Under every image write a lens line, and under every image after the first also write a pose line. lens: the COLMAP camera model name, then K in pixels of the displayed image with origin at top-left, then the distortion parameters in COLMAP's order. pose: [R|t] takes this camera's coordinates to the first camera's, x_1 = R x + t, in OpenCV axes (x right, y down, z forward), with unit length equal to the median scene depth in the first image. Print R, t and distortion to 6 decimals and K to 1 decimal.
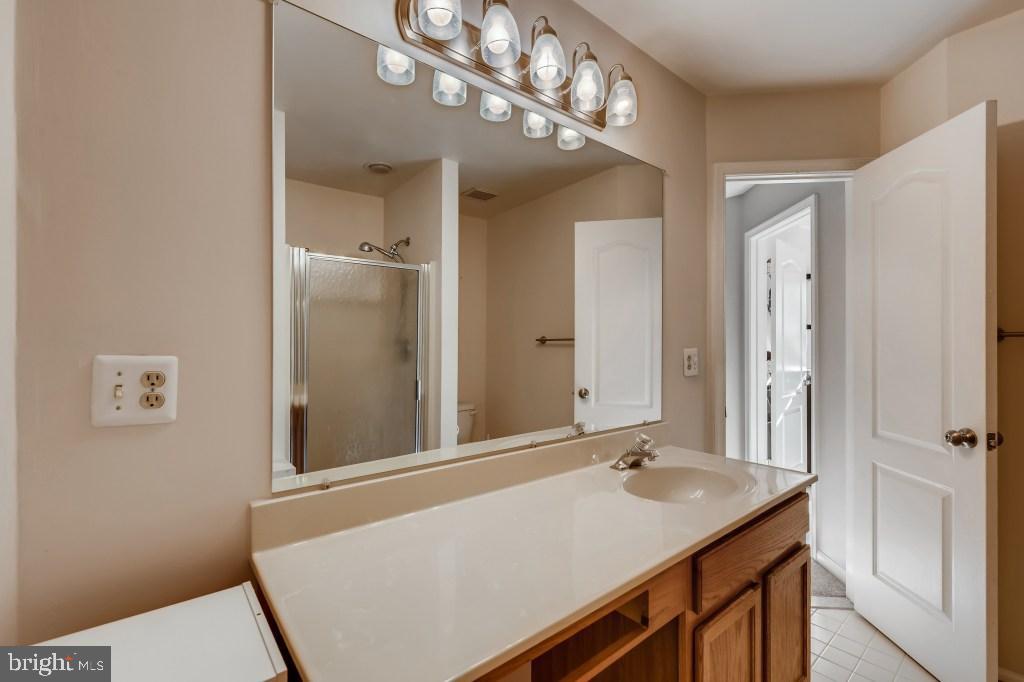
lens RADIAL K [[439.0, 0, 518.6], [0, 439.0, 342.2], [0, 0, 1]] dist [0.001876, -0.000202]
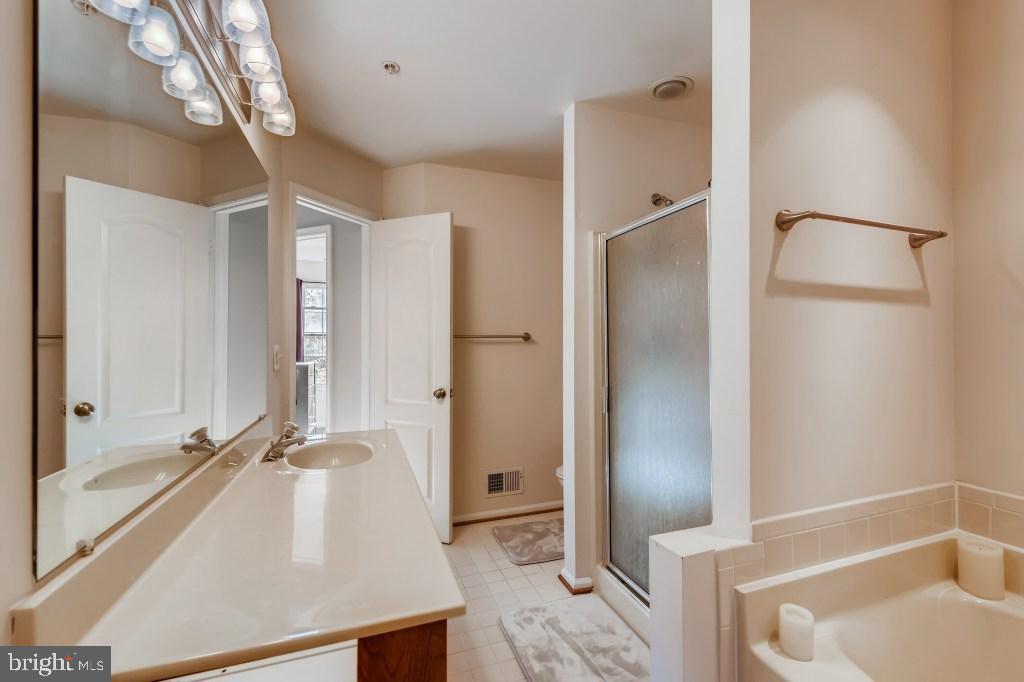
lens RADIAL K [[439.0, 0, 518.6], [0, 439.0, 342.2], [0, 0, 1]] dist [0.001876, -0.000202]
pose [[0.330596, -0.002396, 0.943769, -0.450355], [0.002483, 0.999996, 0.001669, 0.004369], [-0.943769, 0.001792, 0.330600, 0.081342]]
